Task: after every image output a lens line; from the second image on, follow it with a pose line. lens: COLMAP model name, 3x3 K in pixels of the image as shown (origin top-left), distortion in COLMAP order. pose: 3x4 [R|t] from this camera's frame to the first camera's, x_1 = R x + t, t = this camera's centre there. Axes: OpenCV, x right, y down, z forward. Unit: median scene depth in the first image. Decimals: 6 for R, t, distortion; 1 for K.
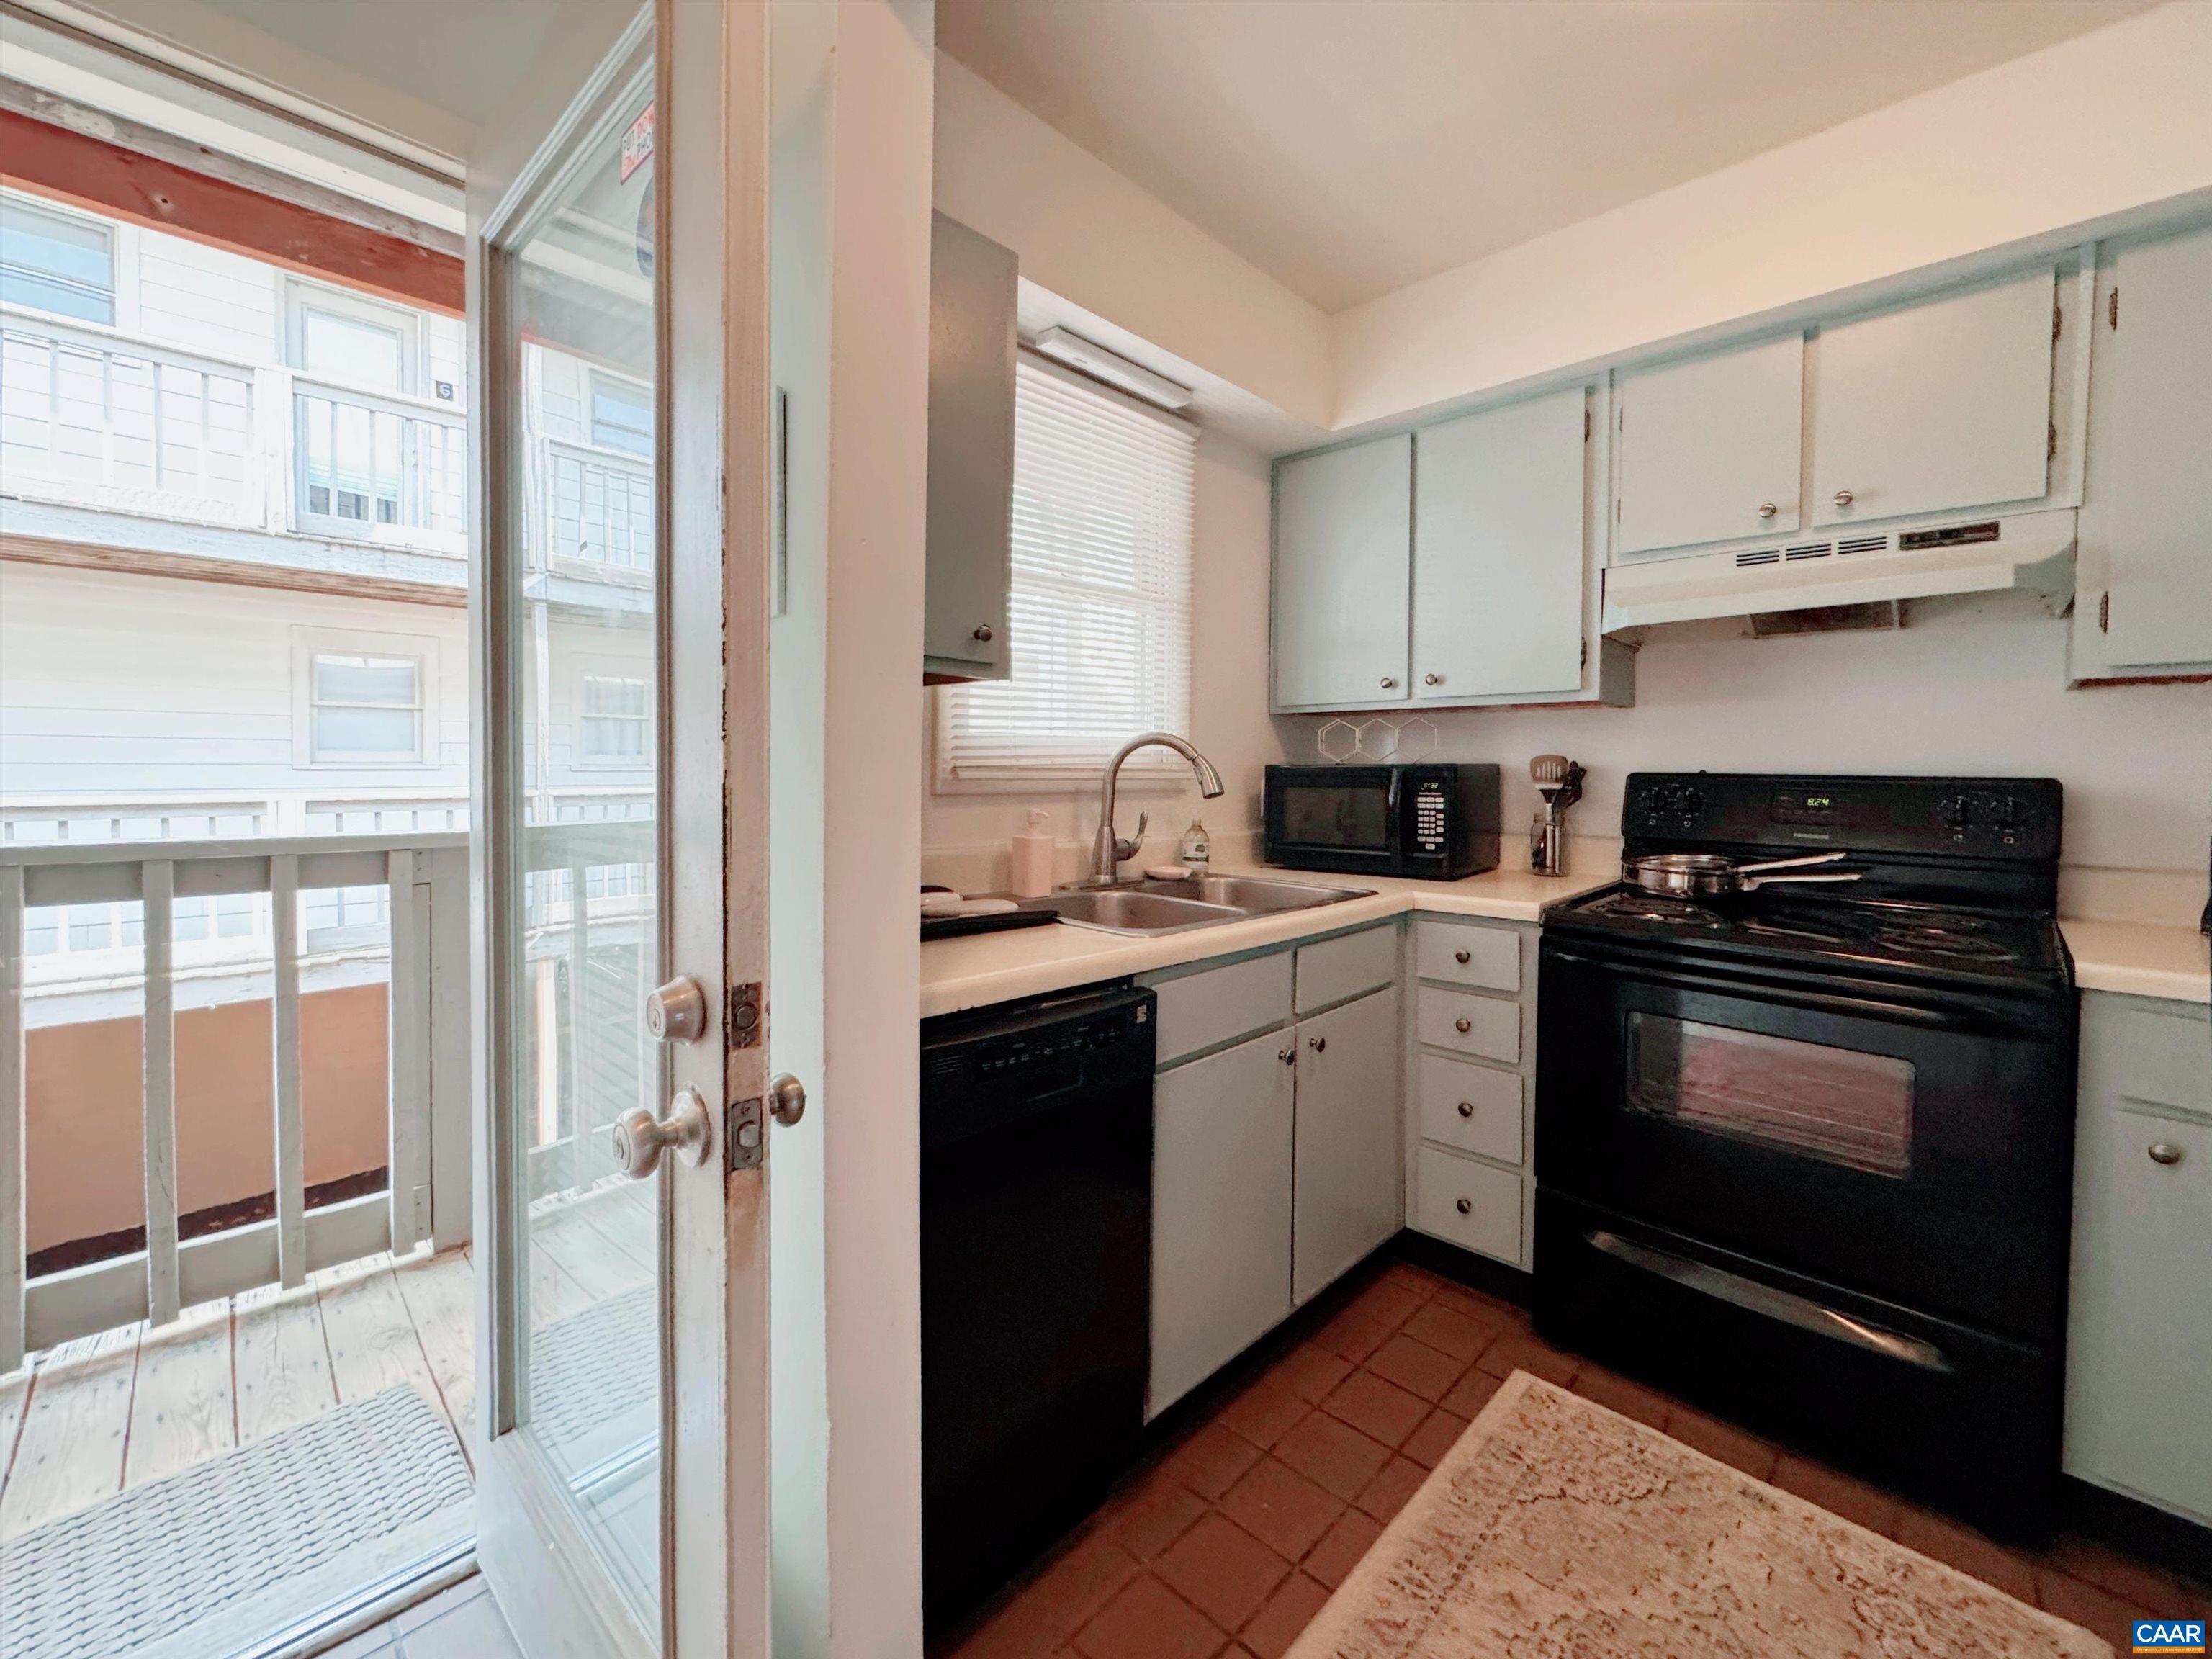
lens RADIAL K [[909.6, 0, 1102.4], [0, 909.6, 782.6], [0, 0, 1]] dist [-0.002860, -0.000075]
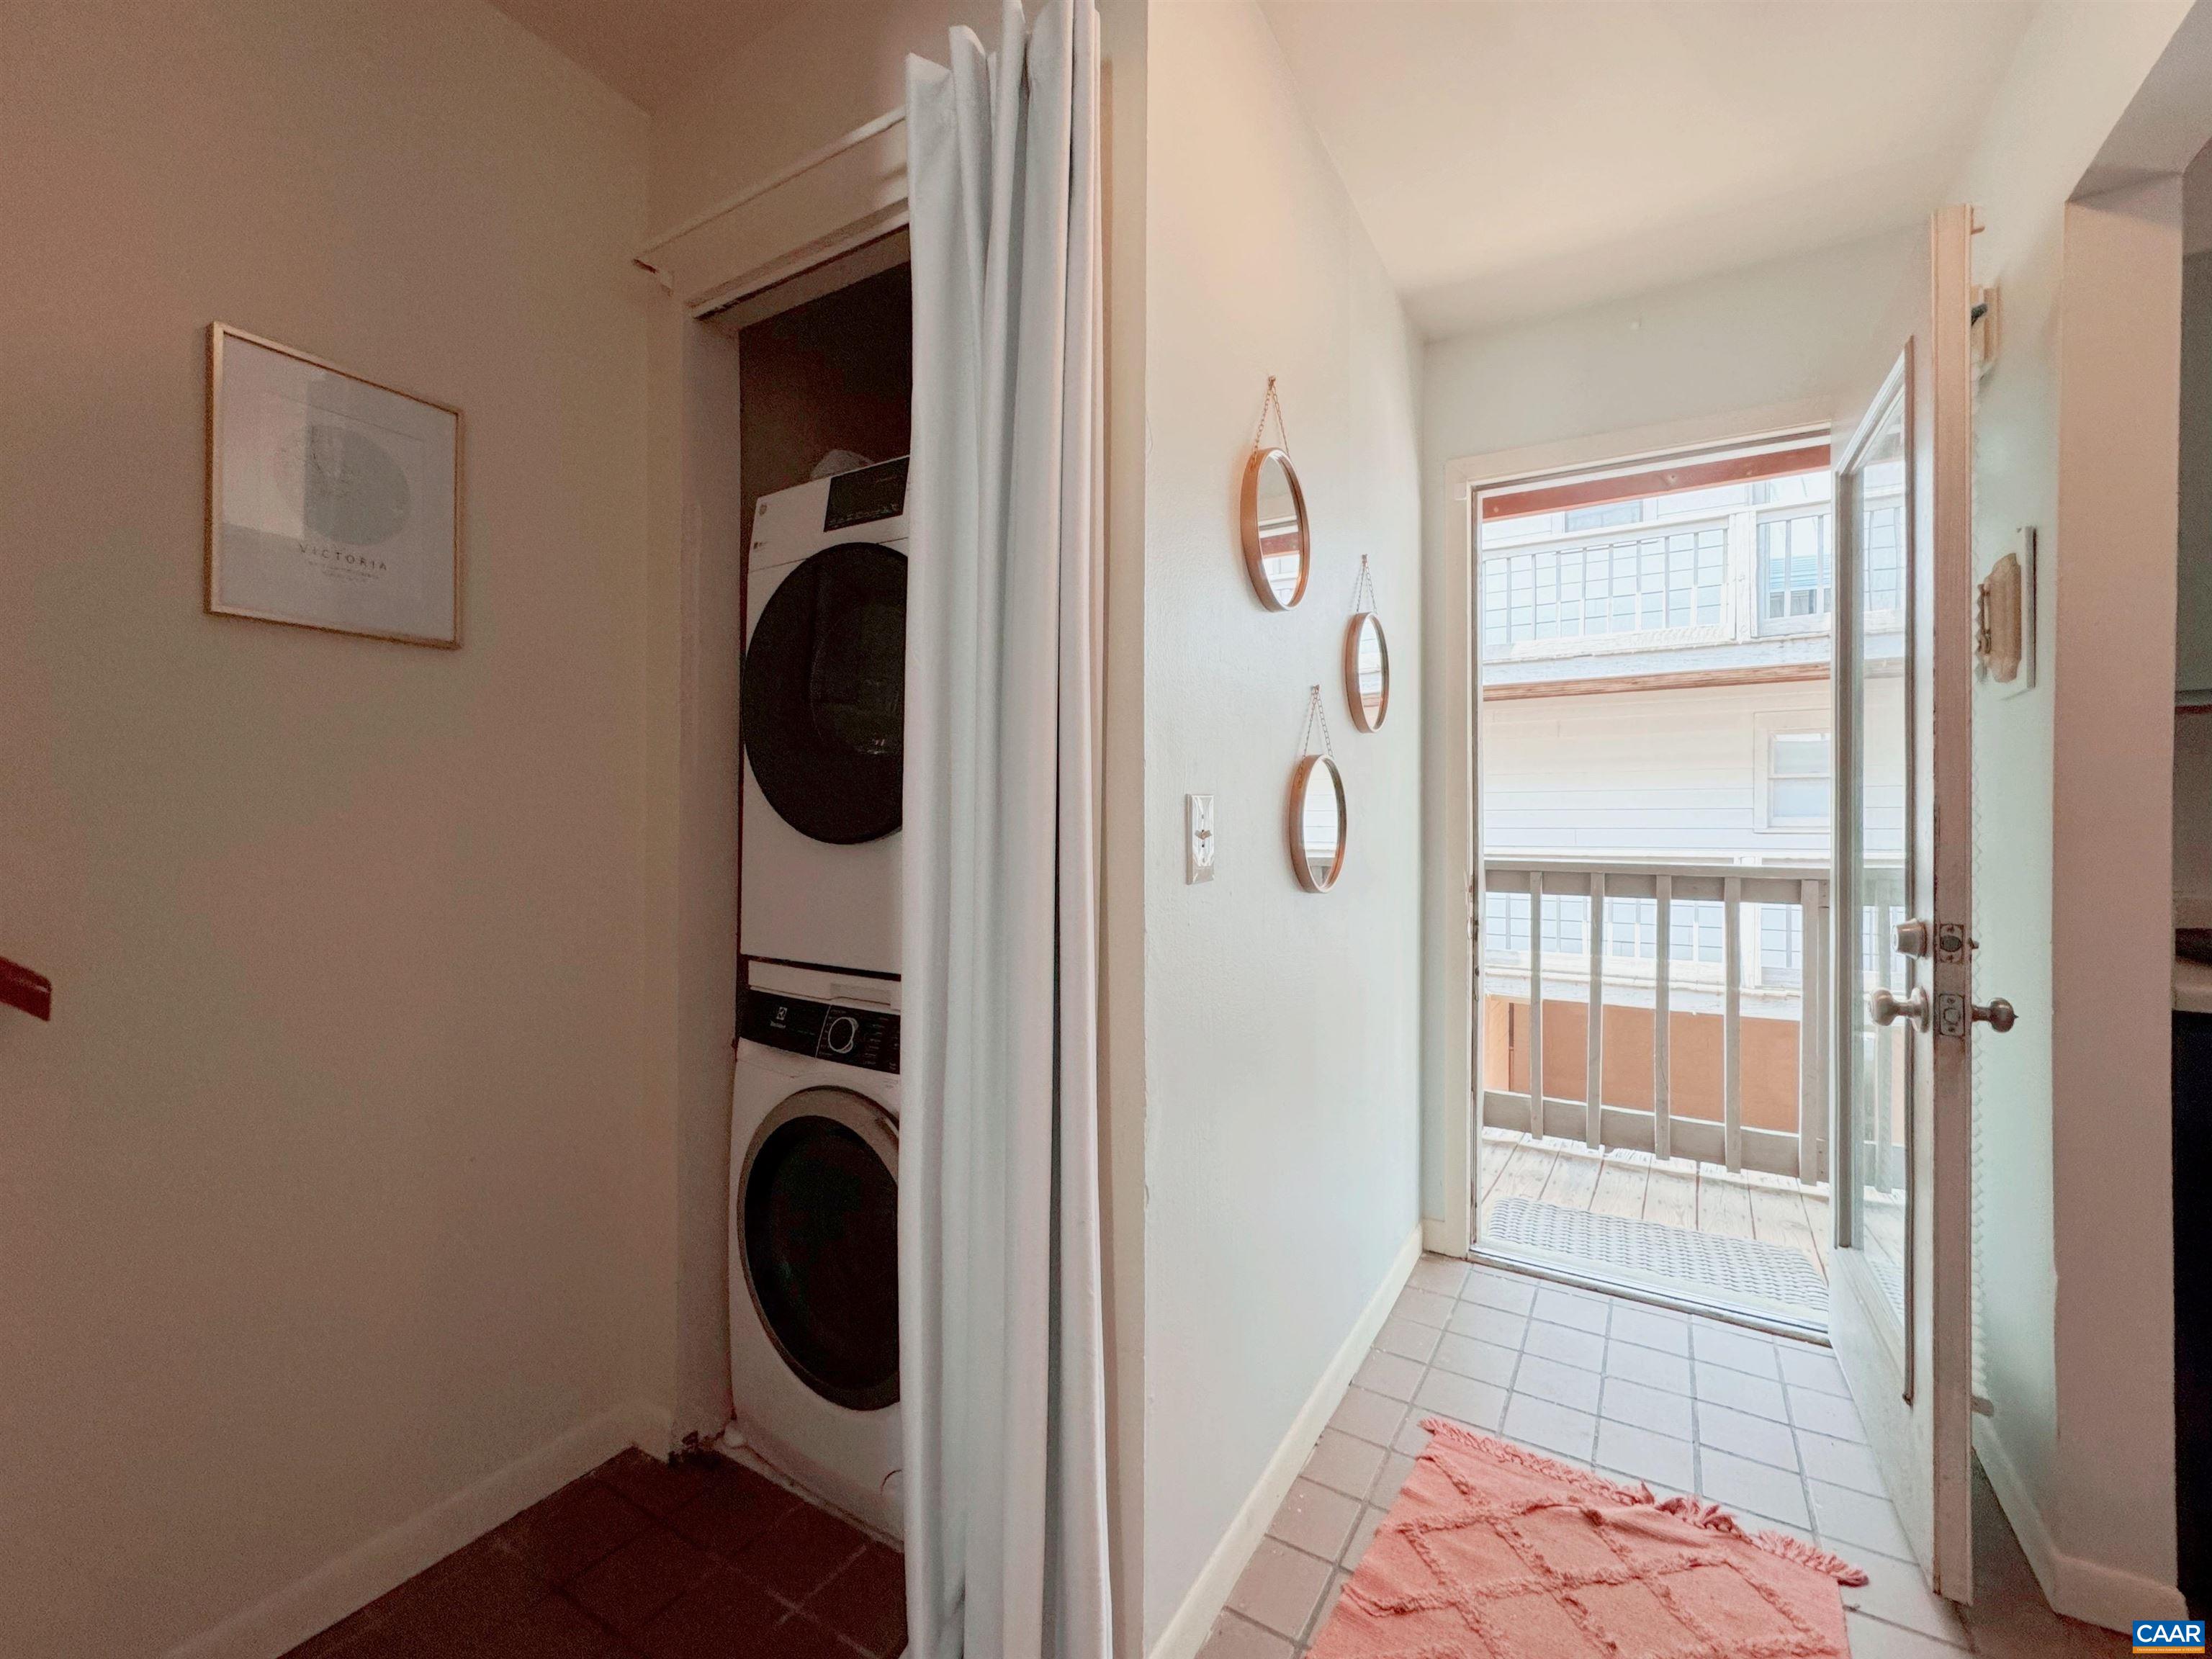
lens RADIAL K [[932.9, 0, 1110.4], [0, 932.9, 824.9], [0, 0, 1]] dist [-0.000983, -0.000322]
pose [[0.228656, -0.008042, -0.973474, 0.354300], [-0.023321, 0.999634, -0.013735, 0.037489], [0.973228, 0.025843, 0.228385, -0.344713]]
